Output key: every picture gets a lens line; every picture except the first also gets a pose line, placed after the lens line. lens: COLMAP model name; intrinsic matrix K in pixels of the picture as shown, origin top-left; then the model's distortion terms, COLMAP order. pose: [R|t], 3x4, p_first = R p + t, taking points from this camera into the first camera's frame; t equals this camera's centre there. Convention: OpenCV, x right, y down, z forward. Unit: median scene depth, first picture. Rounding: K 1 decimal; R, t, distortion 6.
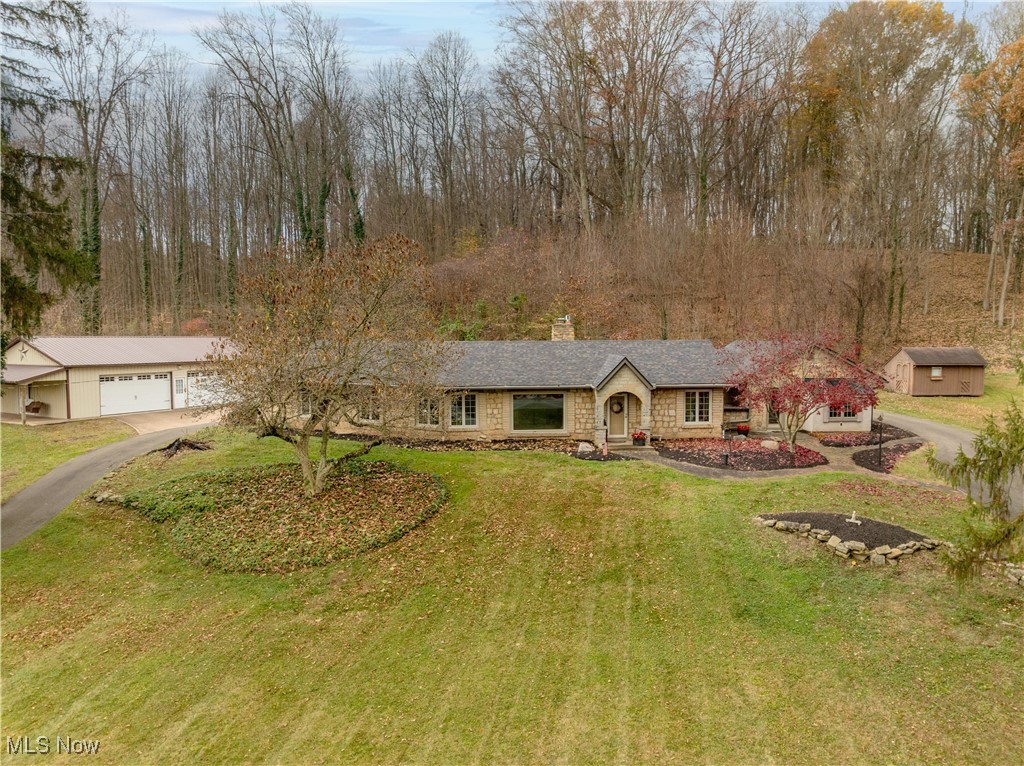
lens RADIAL K [[759.1, 0, 512.0], [0, 759.1, 383.0], [0, 0, 1]] dist [-0.027441, 0.001176]
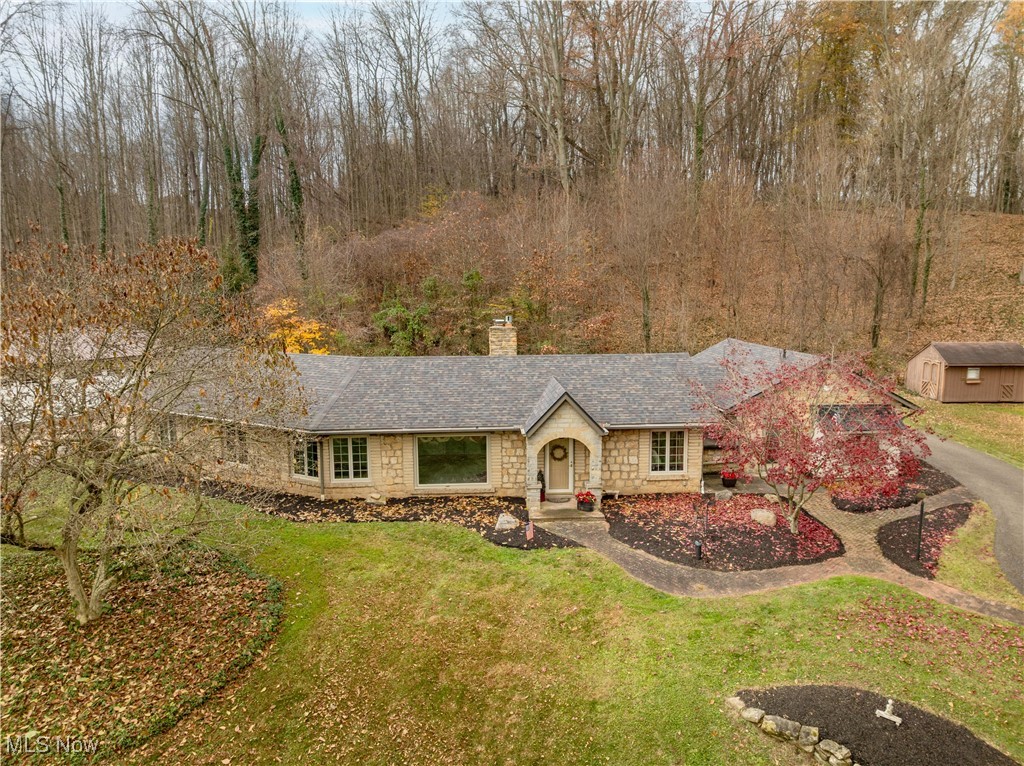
lens RADIAL K [[759.1, 0, 512.0], [0, 759.1, 383.0], [0, 0, 1]] dist [-0.027441, 0.001176]
pose [[0.999989, -0.000482, -0.004564, 0.096895], [0.000783, 0.997806, 0.066194, -0.086570], [0.004522, -0.066197, 0.997796, 0.265979]]
